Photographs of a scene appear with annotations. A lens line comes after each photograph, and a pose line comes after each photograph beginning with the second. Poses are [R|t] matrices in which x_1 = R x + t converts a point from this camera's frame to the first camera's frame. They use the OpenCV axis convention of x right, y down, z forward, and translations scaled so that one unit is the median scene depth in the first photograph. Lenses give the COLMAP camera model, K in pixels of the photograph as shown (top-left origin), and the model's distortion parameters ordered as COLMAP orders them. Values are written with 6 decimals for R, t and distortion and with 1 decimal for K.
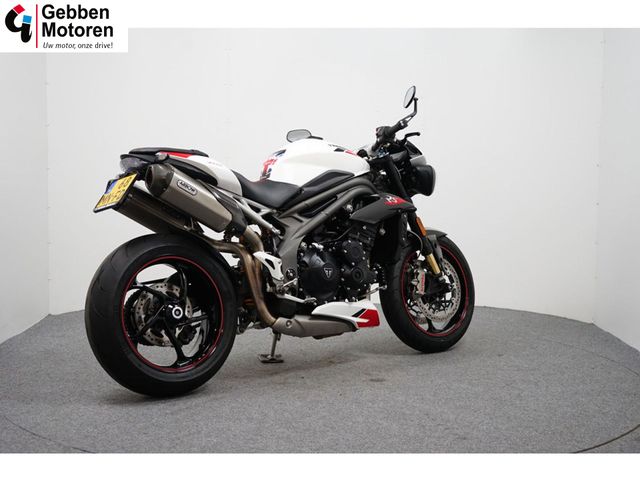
lens RADIAL K [[960.3, 0, 321.2], [0, 960.3, 241.7], [0, 0, 1]] dist [-0.018767, 0.000000]
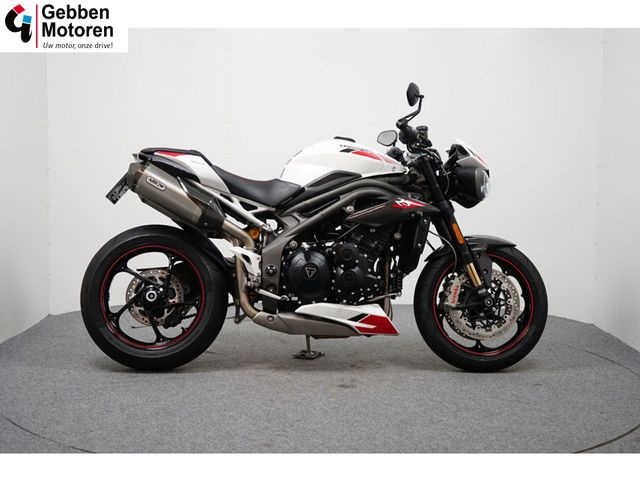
lens RADIAL K [[960.3, 0, 321.2], [0, 960.3, 237.7], [0, 0, 1]] dist [-0.018767, 0.000000]
pose [[0.812197, 0.057032, -0.580588, 0.588229], [-0.058833, 0.998144, 0.015747, -0.020297], [0.580409, 0.021368, 0.814045, 0.188279]]
